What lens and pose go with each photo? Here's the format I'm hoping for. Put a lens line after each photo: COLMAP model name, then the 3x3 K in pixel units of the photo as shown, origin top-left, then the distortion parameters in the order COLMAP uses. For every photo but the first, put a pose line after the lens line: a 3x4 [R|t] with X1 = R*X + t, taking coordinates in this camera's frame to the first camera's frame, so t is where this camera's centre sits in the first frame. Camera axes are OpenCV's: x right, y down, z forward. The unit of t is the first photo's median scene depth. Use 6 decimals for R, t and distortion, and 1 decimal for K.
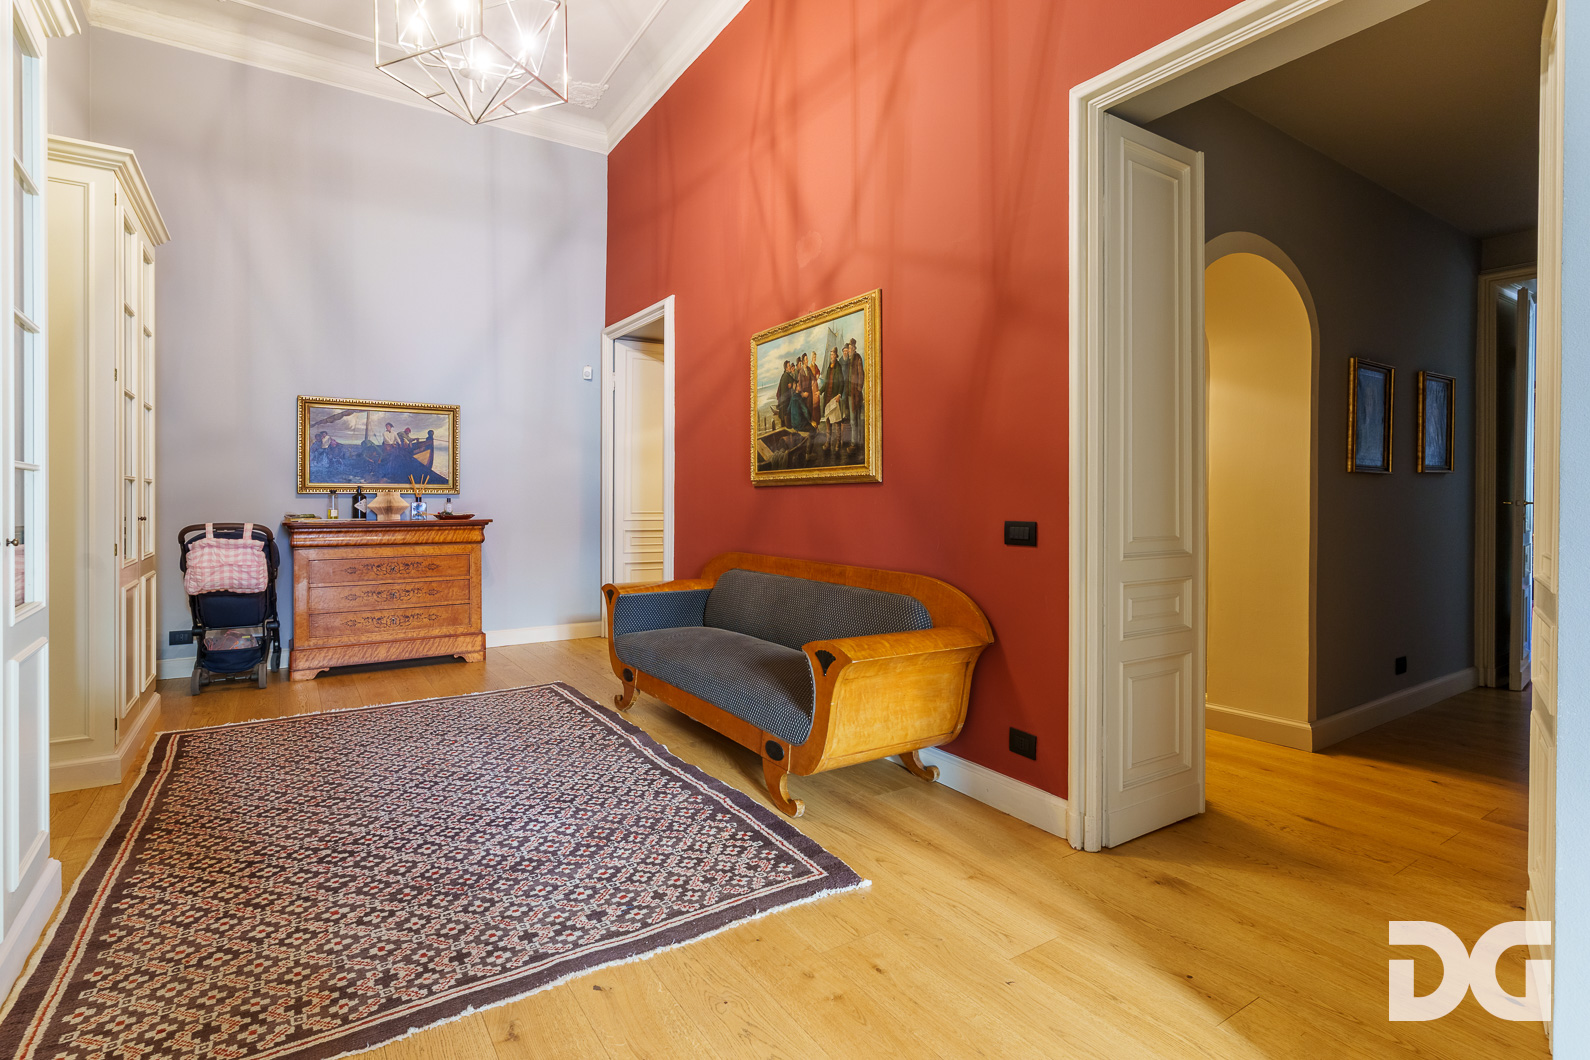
lens RADIAL K [[778.9, 0, 807.8], [0, 778.9, 502.8], [0, 0, 1]] dist [0.000585, 0.000375]
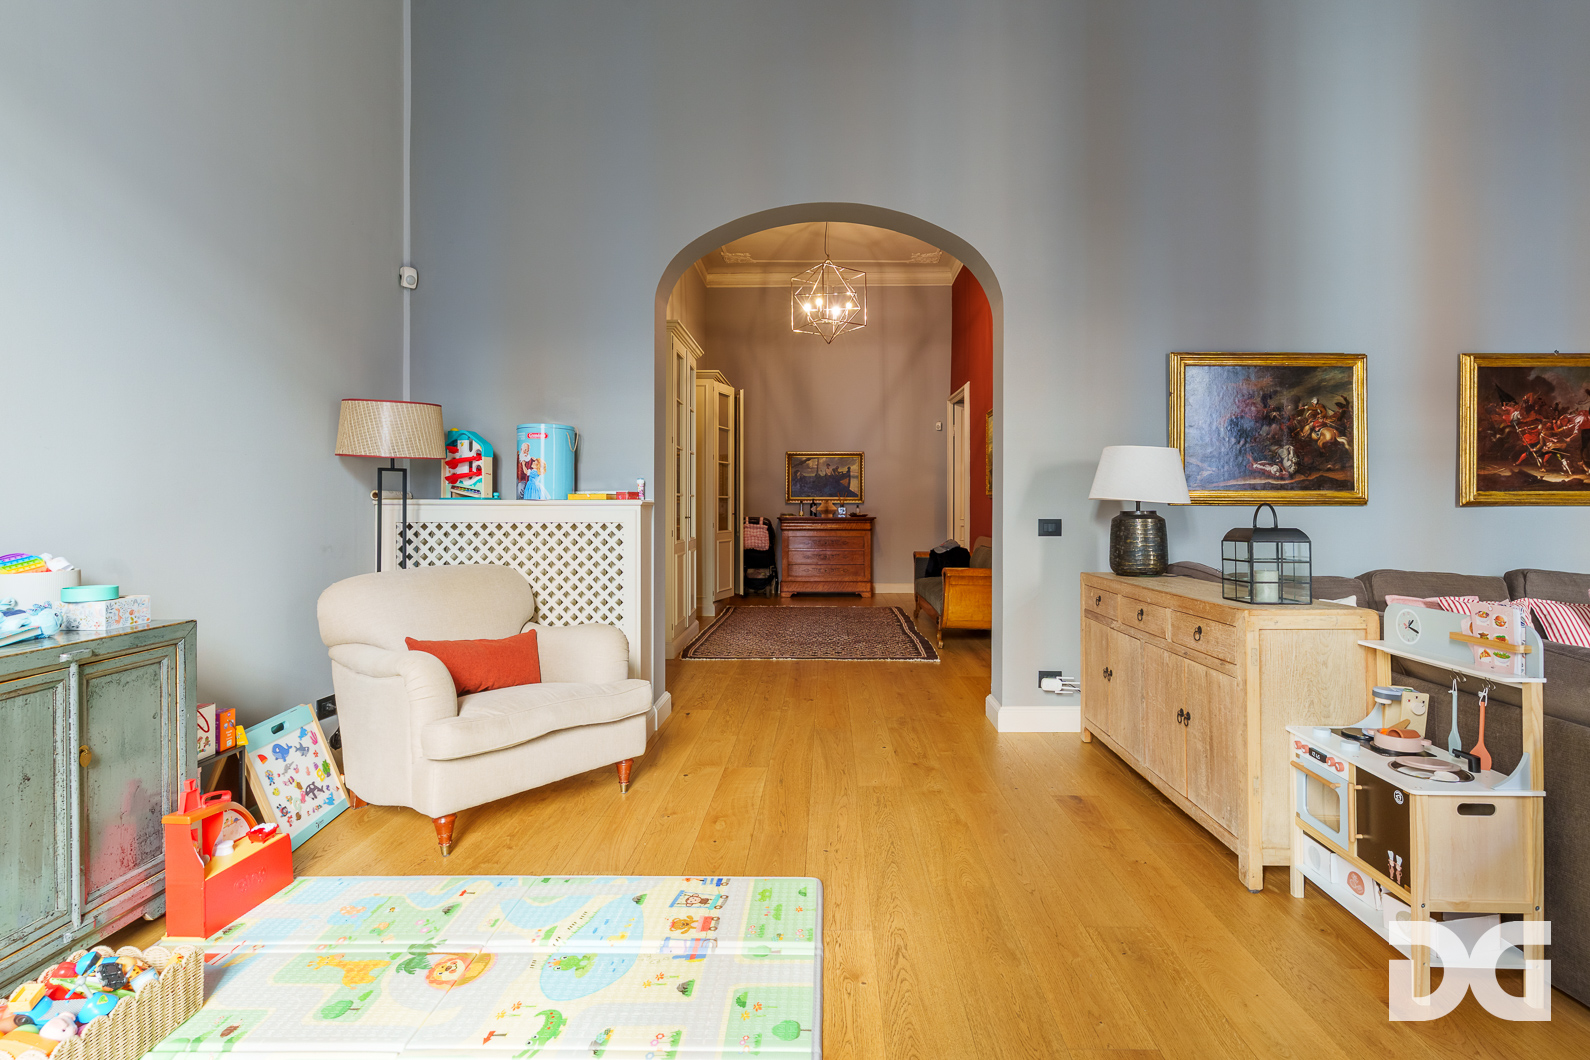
lens RADIAL K [[787.5, 0, 801.3], [0, 787.5, 503.7], [0, 0, 1]] dist [0.000985, -0.000018]
pose [[0.808604, -0.002858, -0.588346, 0.683071], [-0.001622, 0.999974, -0.007086, 0.004934], [0.588351, 0.006684, 0.808578, -0.722980]]
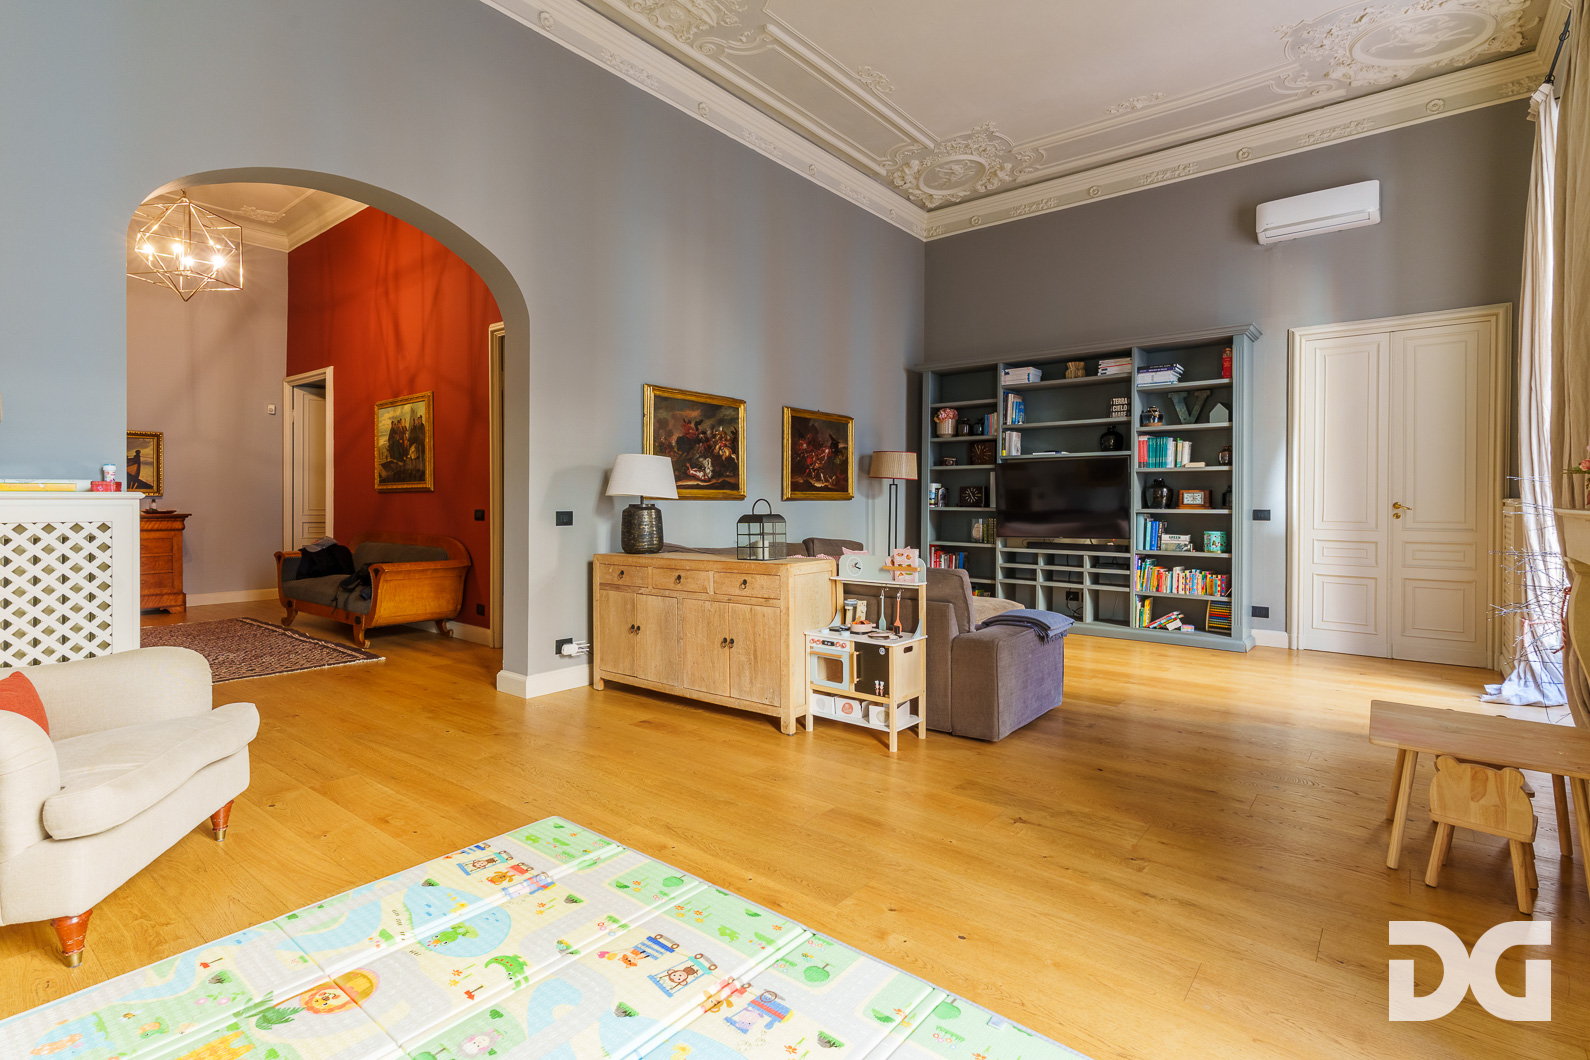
lens RADIAL K [[778.9, 0, 807.8], [0, 778.9, 502.8], [0, 0, 1]] dist [0.000585, 0.000375]
pose [[0.956356, -0.001231, 0.292203, 0.357201], [0.001575, 0.999998, -0.000942, 0.005668], [-0.292201, 0.001361, 0.956356, -0.961293]]
